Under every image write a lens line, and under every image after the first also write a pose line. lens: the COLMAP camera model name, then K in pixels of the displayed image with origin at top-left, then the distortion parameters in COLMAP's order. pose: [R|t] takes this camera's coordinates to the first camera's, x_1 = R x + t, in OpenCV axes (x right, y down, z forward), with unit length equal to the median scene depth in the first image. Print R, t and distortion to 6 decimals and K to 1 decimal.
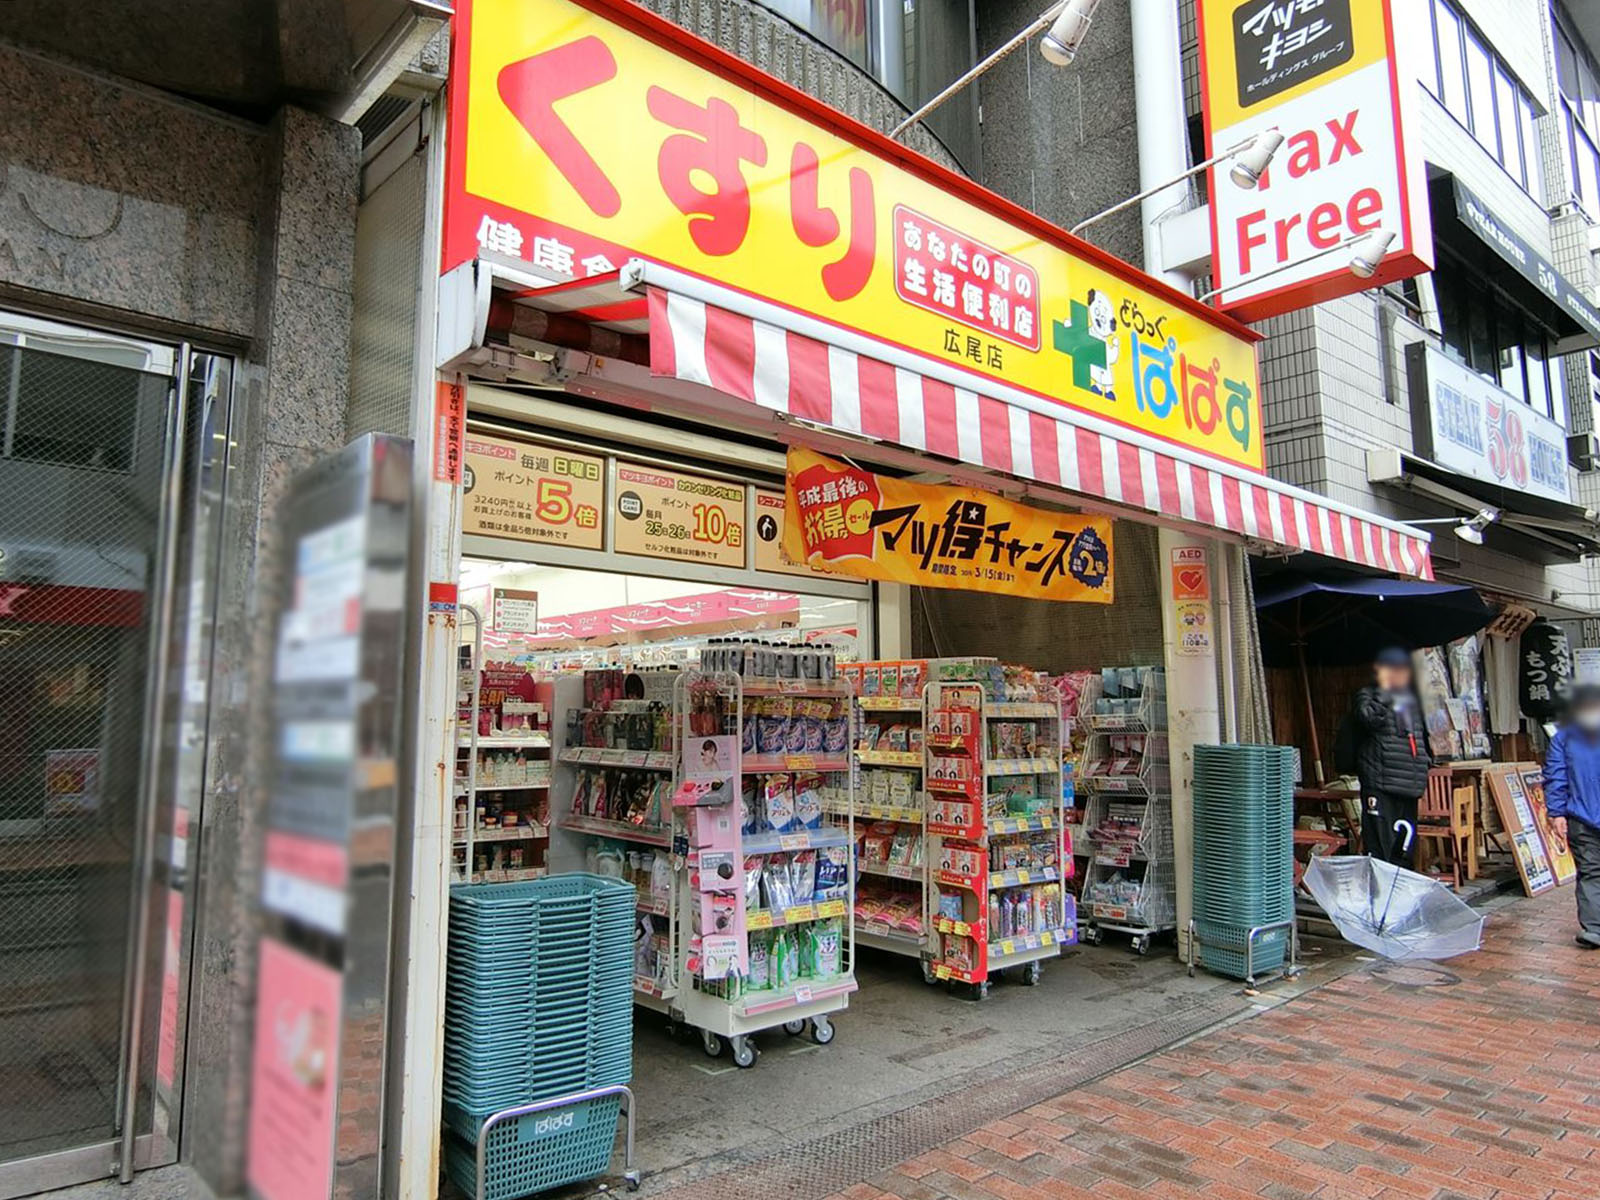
lens RADIAL K [[1045.0, 0, 789.7], [0, 1045.0, 596.3], [0, 0, 1]] dist [-0.014157, -0.000657]
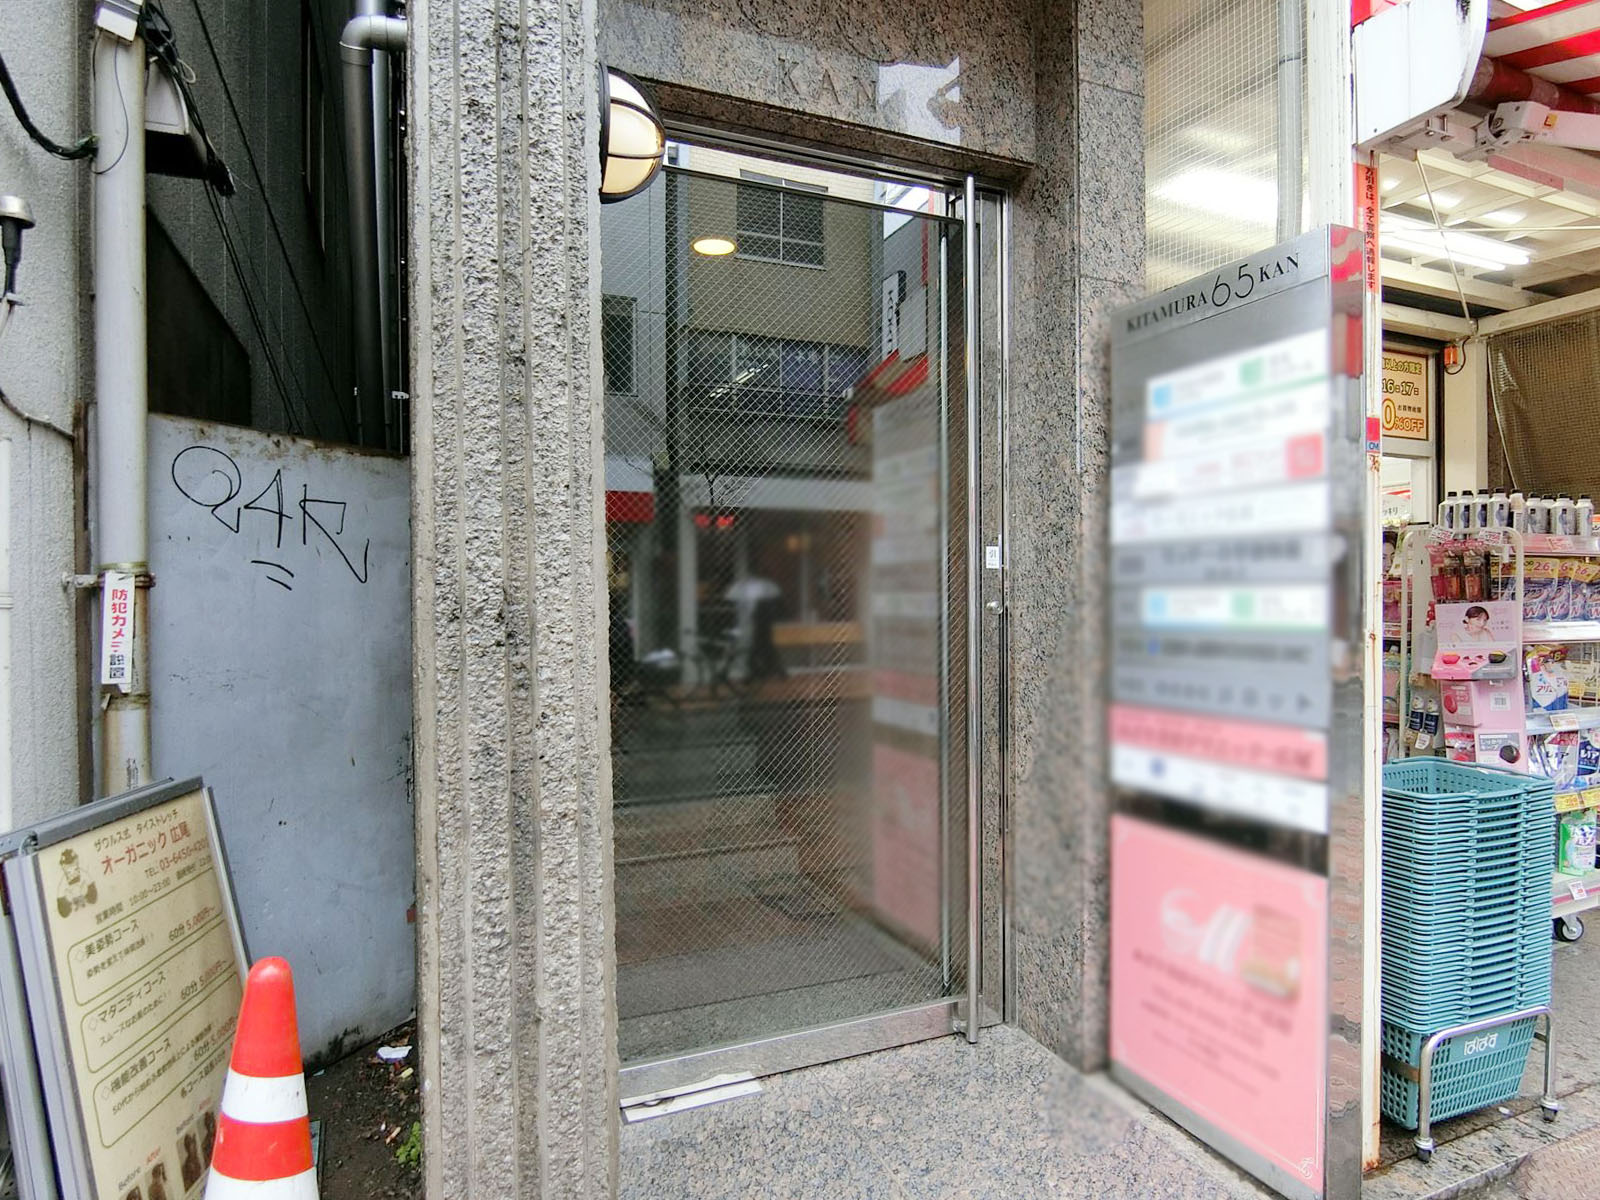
lens RADIAL K [[894.4, 0, 811.4], [0, 894.4, 605.1], [0, 0, 1]] dist [-0.016692, -0.002417]
pose [[0.952273, -0.003702, -0.305225, -0.344831], [0.043845, 0.991216, 0.124771, 0.018375], [0.302082, -0.132198, 0.944071, 0.121891]]
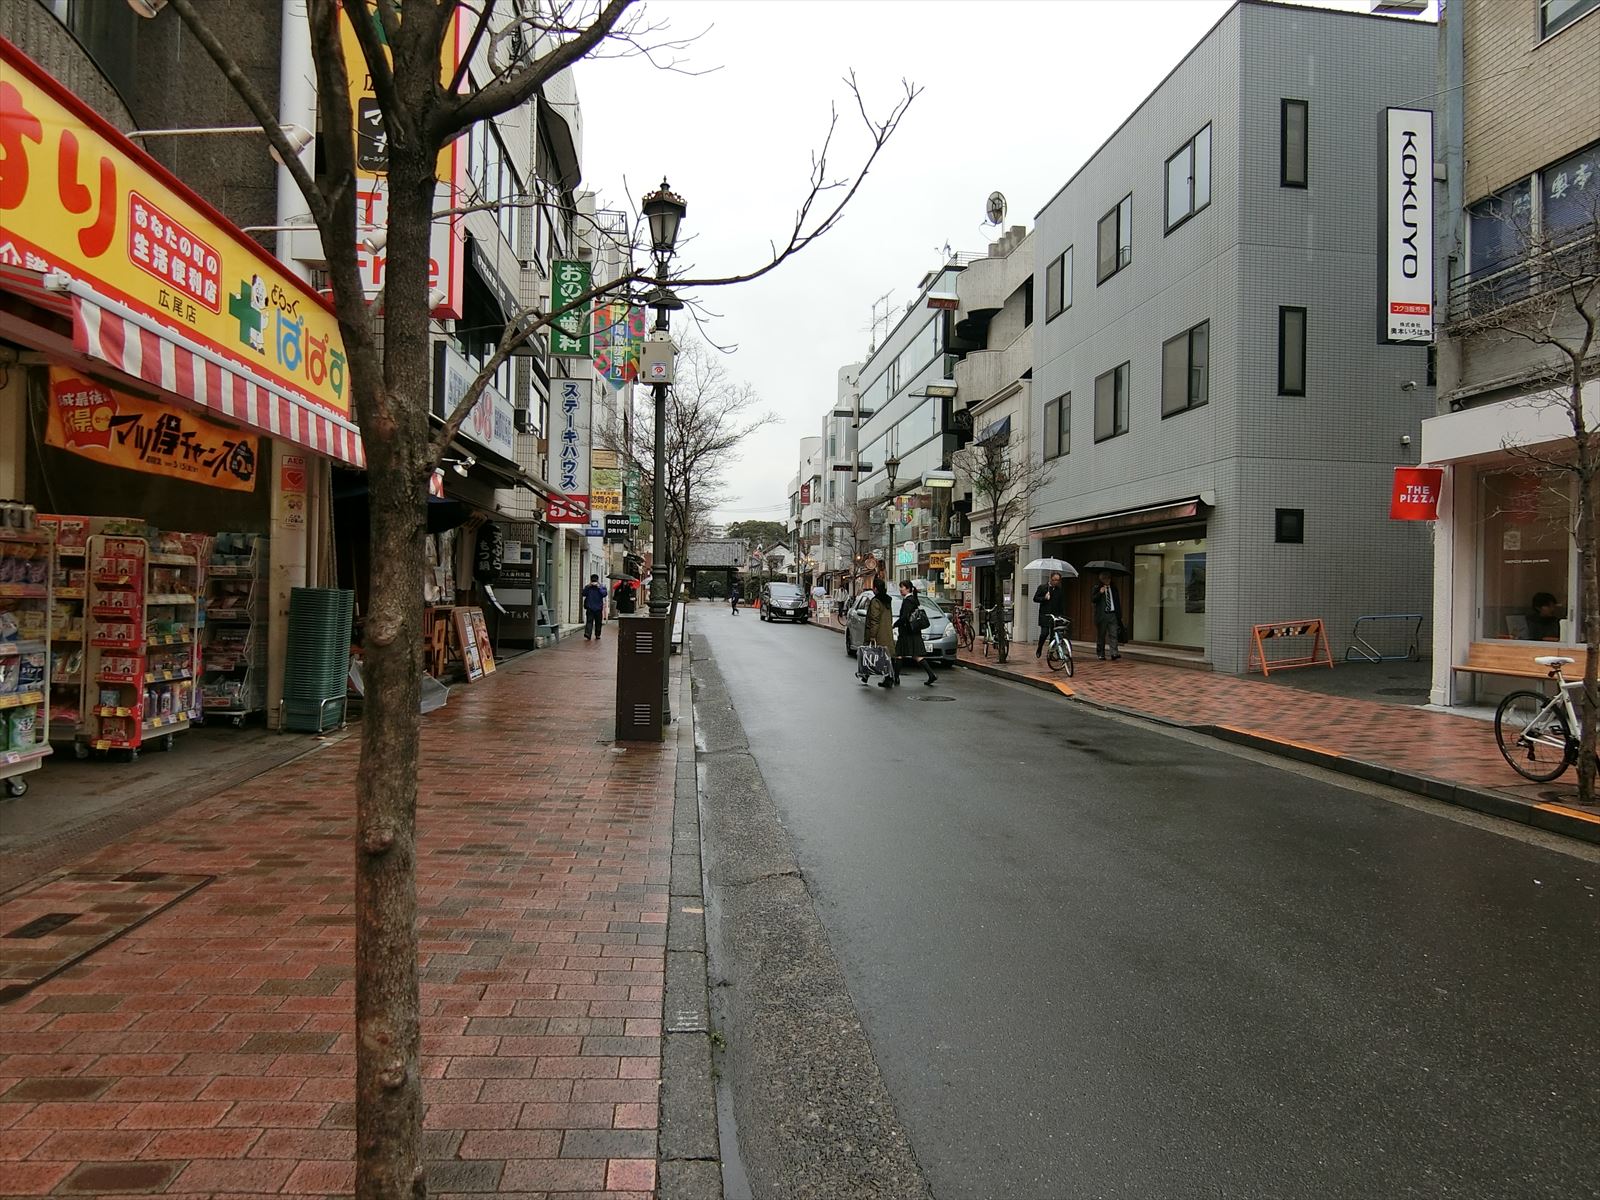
lens RADIAL K [[894.4, 0, 801.4], [0, 894.4, 601.3], [0, 0, 1]] dist [-0.016692, -0.002417]
pose [[0.562181, 0.010958, 0.826942, -0.331586], [-0.124082, 0.989711, 0.071240, -0.028760], [-0.817653, -0.142658, 0.557756, -0.419871]]
